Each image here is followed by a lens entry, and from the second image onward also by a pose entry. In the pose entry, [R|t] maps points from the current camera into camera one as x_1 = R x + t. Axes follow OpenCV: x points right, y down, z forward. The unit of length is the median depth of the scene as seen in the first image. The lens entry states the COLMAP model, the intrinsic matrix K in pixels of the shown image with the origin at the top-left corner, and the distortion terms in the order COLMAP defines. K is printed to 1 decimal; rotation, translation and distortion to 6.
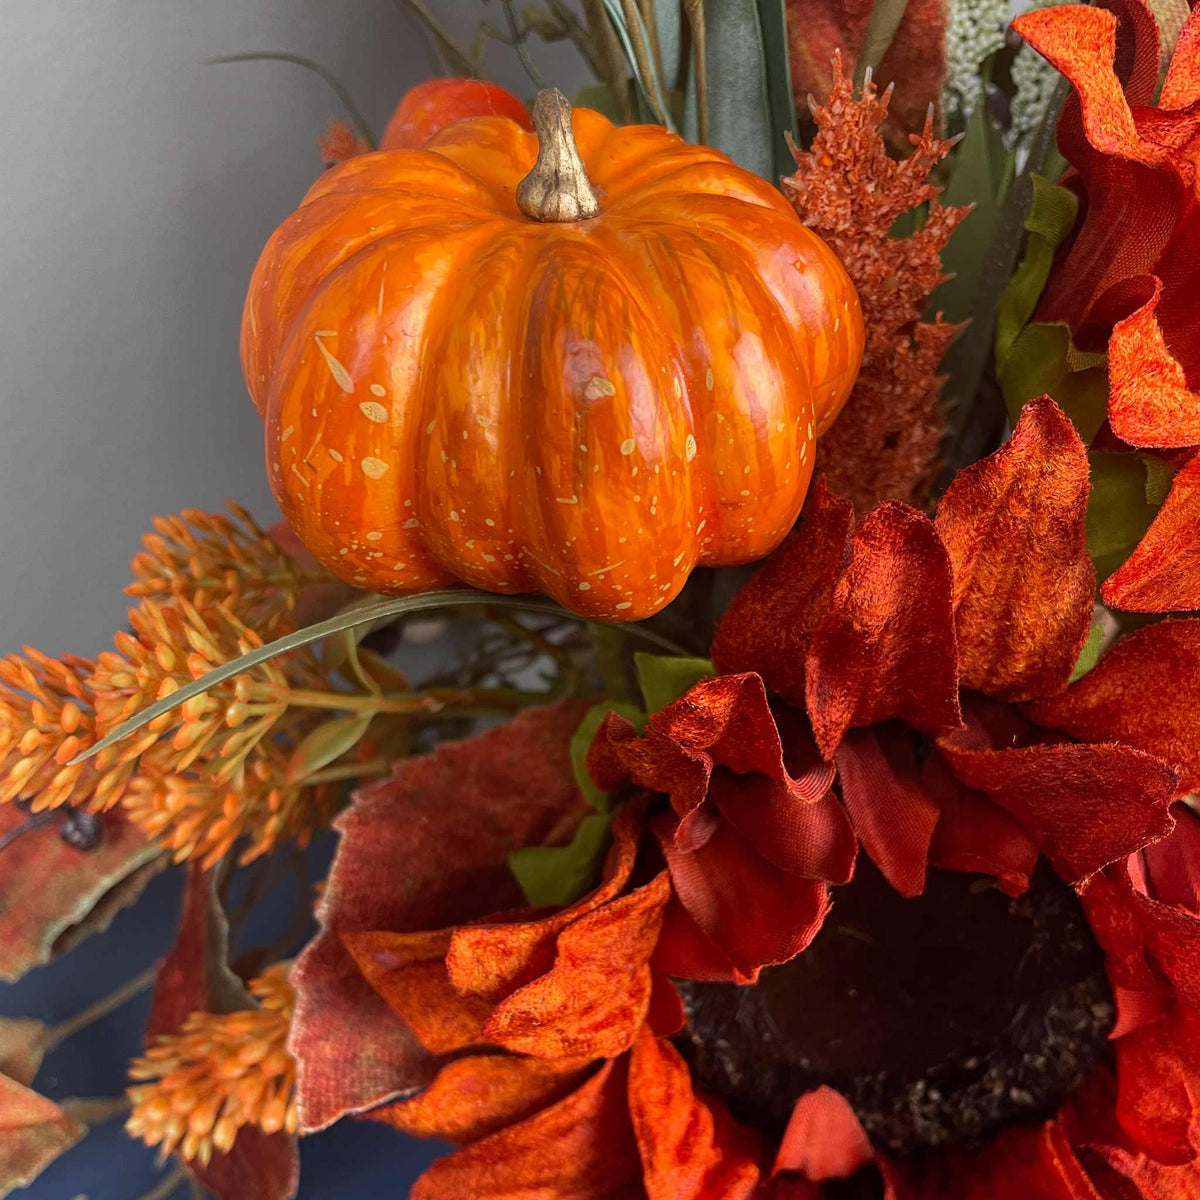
lens RADIAL K [[1237.6, 0, 622.8], [0, 1237.6, 717.0], [0, 0, 1]] dist [0.076322, -0.180724]
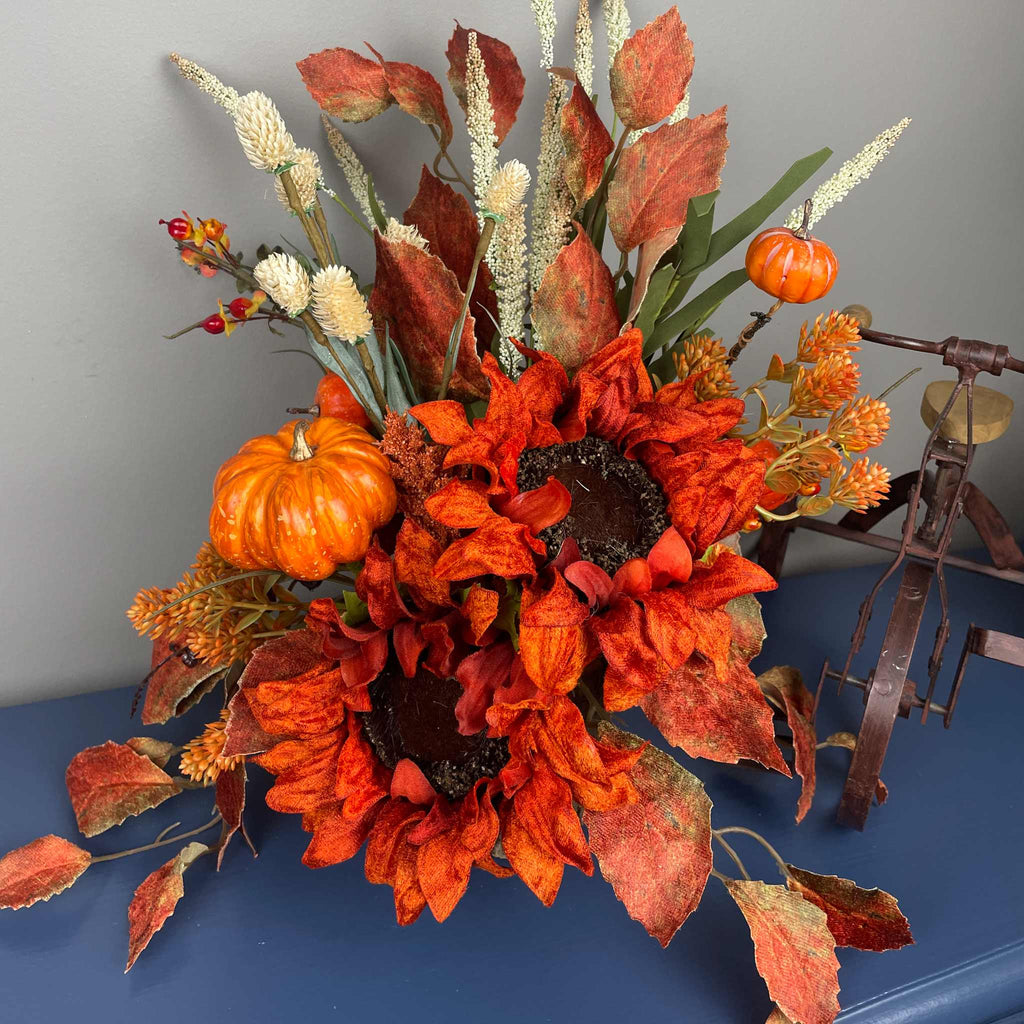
lens RADIAL K [[1006.7, 0, 509.3], [0, 1006.7, 405.2], [0, 0, 1]] dist [0.110624, -0.171183]
pose [[0.966799, -0.026936, -0.254116, 1.054896], [-0.030552, 0.975112, -0.219596, 0.035755], [0.253707, 0.220068, 0.941914, -1.293643]]
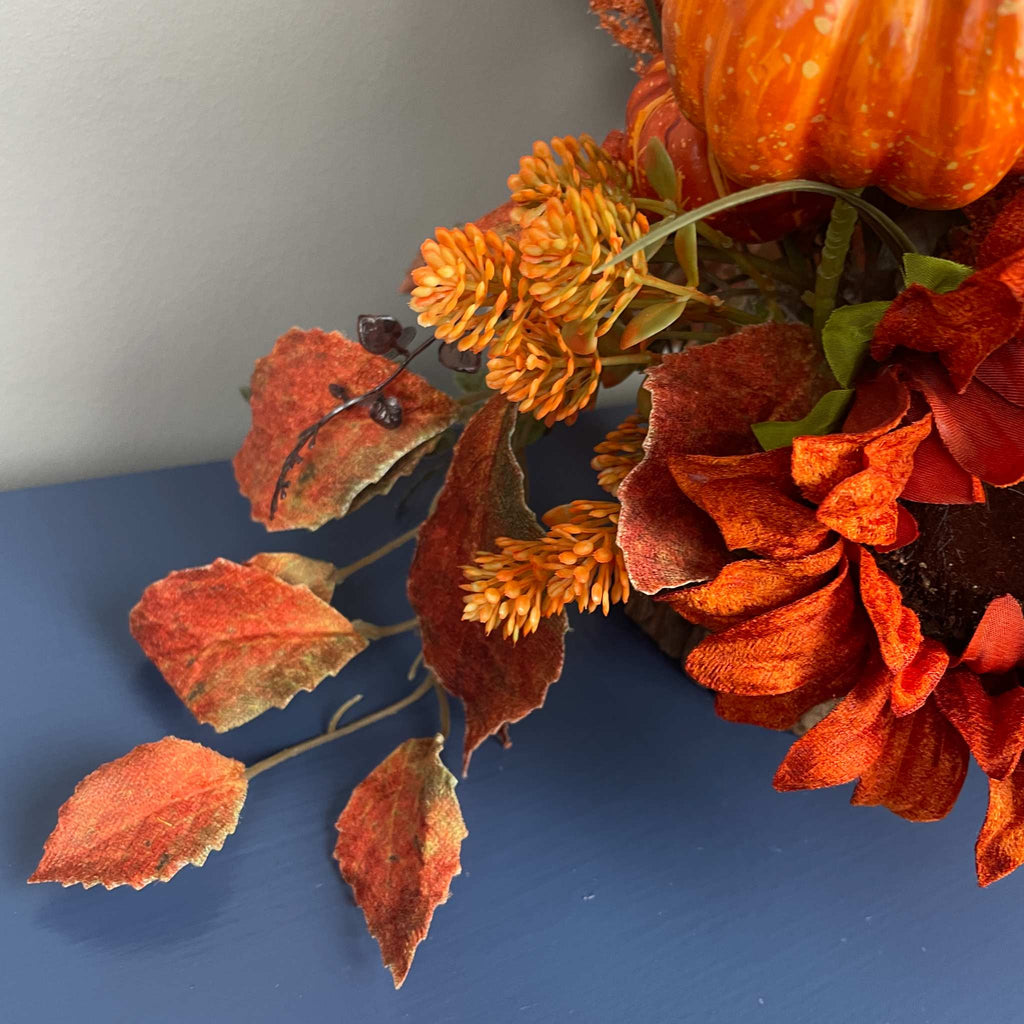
lens RADIAL K [[1044.3, 0, 512.0], [0, 1044.3, 512.0], [0, 0, 1]] dist [0.091700, -0.174933]
pose [[0.998465, 0.047118, -0.029125, -0.383380], [-0.045677, 0.997788, 0.048308, 0.199194], [0.031336, -0.046903, 0.998408, -0.160080]]
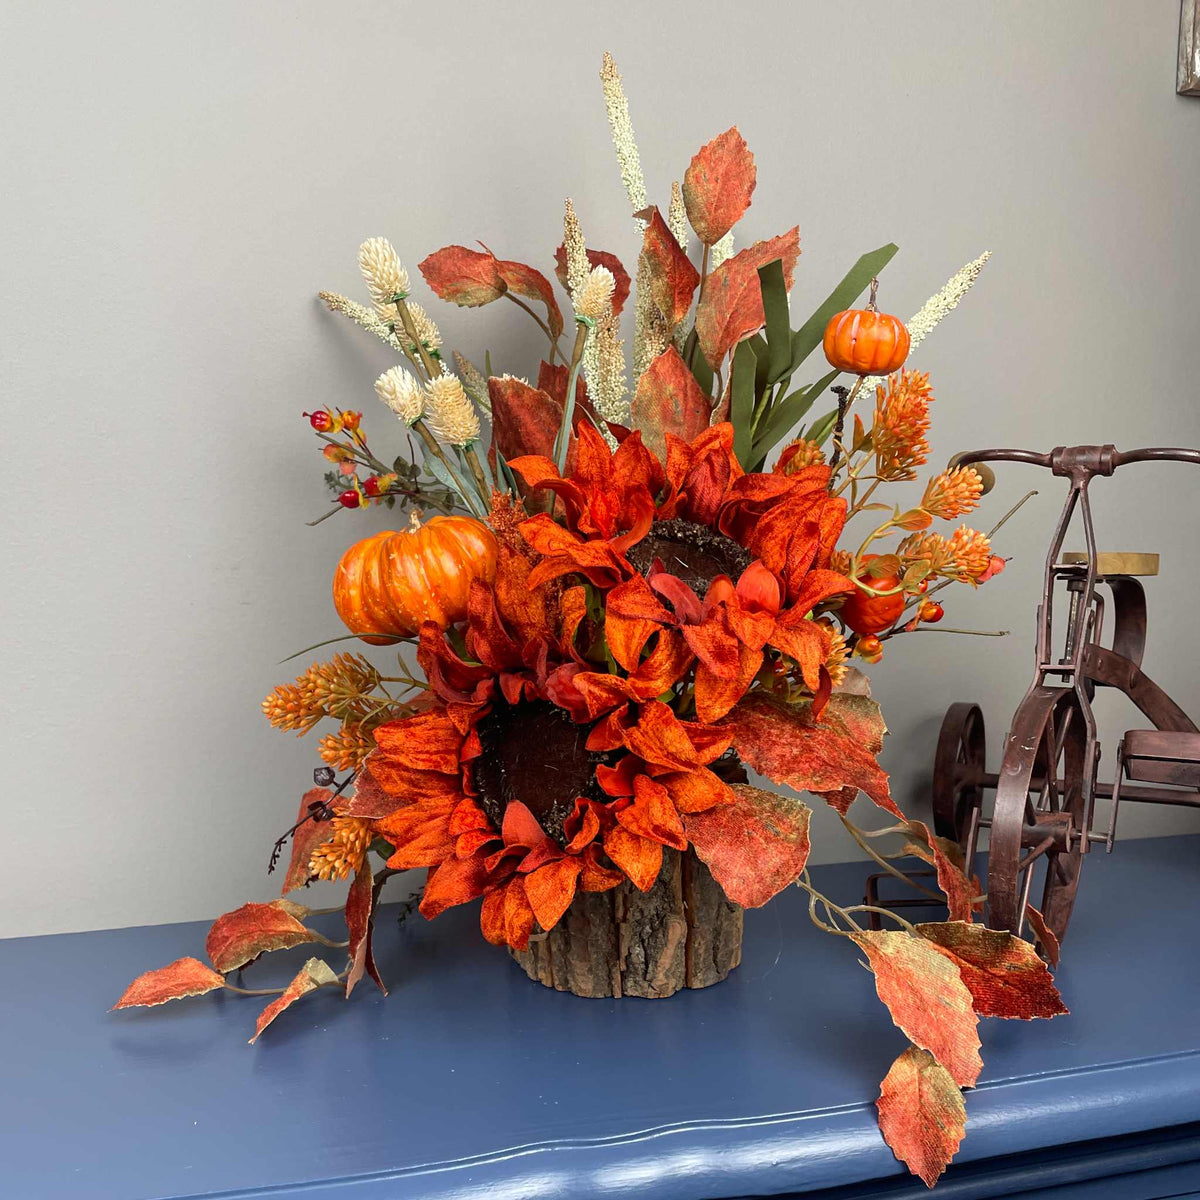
lens RADIAL K [[1186.3, 0, 601.5], [0, 1186.3, 766.5], [0, 0, 1]] dist [0.090096, -0.106250]
pose [[0.925955, -0.135174, -0.352612, 1.419574], [-0.025430, 0.909301, -0.415360, 1.469331], [0.376777, 0.393572, 0.838535, -1.299393]]
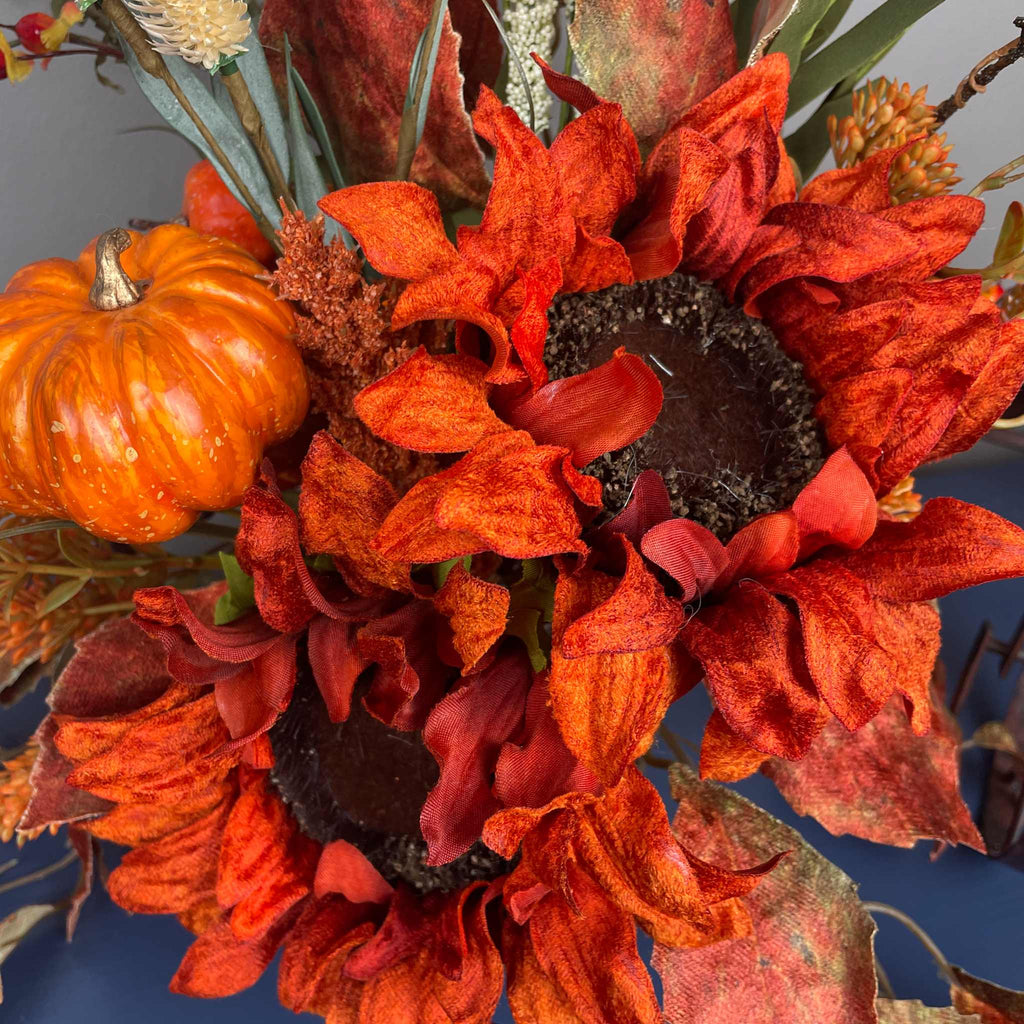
lens RADIAL K [[1034.5, 0, 506.4], [0, 1034.5, 498.5], [0, 0, 1]] dist [0.083693, -0.148070]
pose [[0.969899, 0.036713, -0.240724, 0.723398], [-0.039183, 0.999217, -0.005483, -0.134817], [0.240335, 0.014750, 0.970578, -0.216035]]
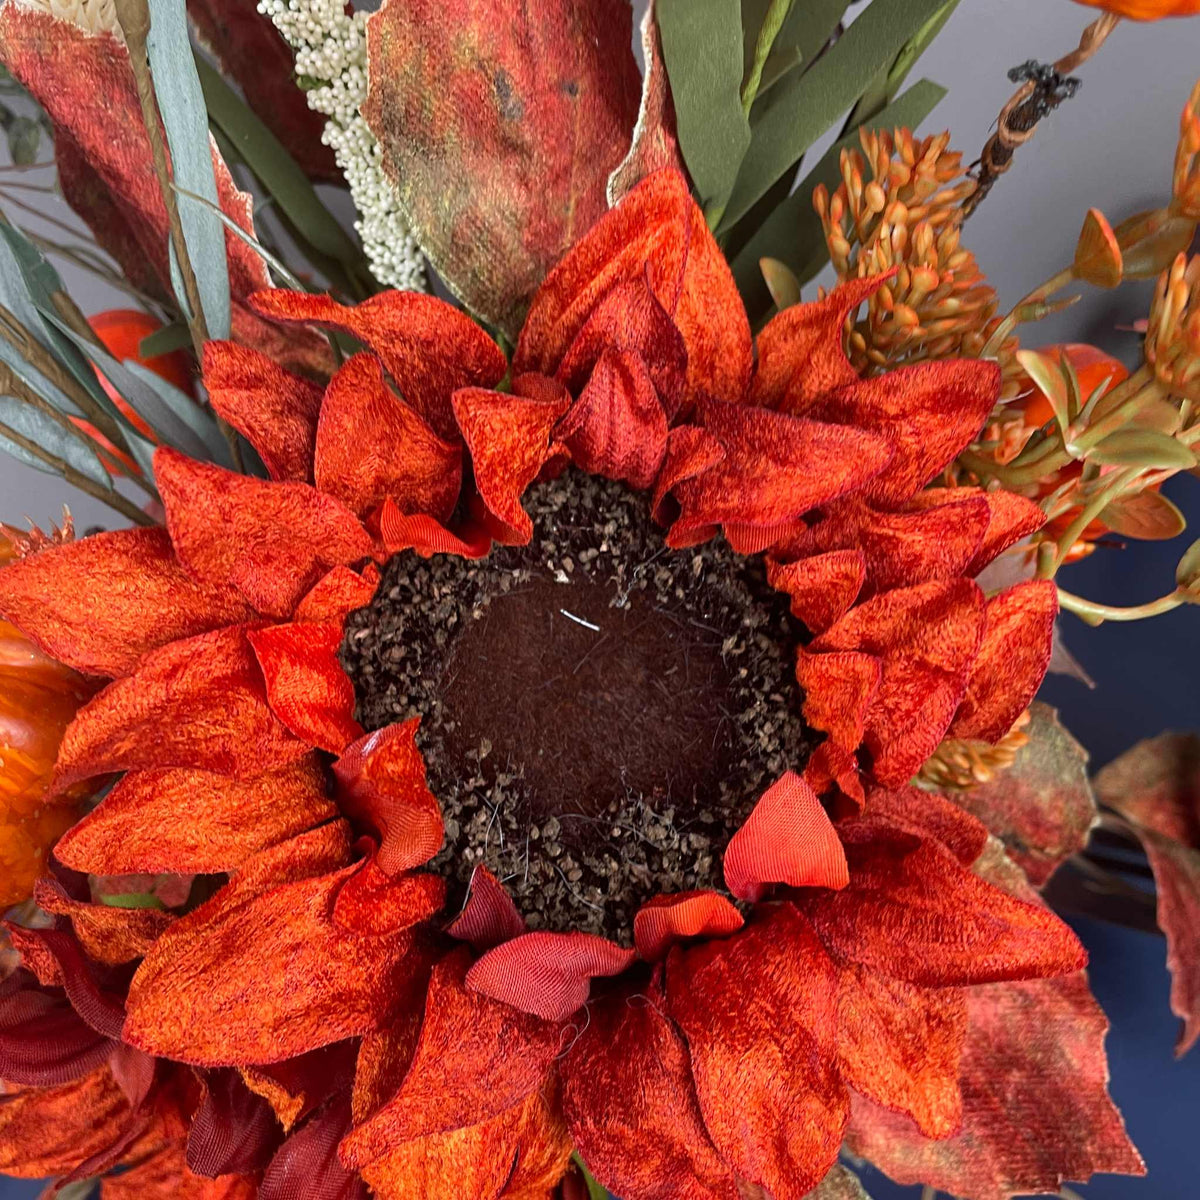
lens RADIAL K [[1212.3, 0, 593.5], [0, 1212.3, 584.2], [0, 0, 1]] dist [0.083693, -0.148070]
pose [[0.890421, -0.006294, -0.455094, 1.138357], [0.098253, 0.978986, 0.178698, -0.579015], [0.444406, -0.203830, 0.872328, 0.169252]]
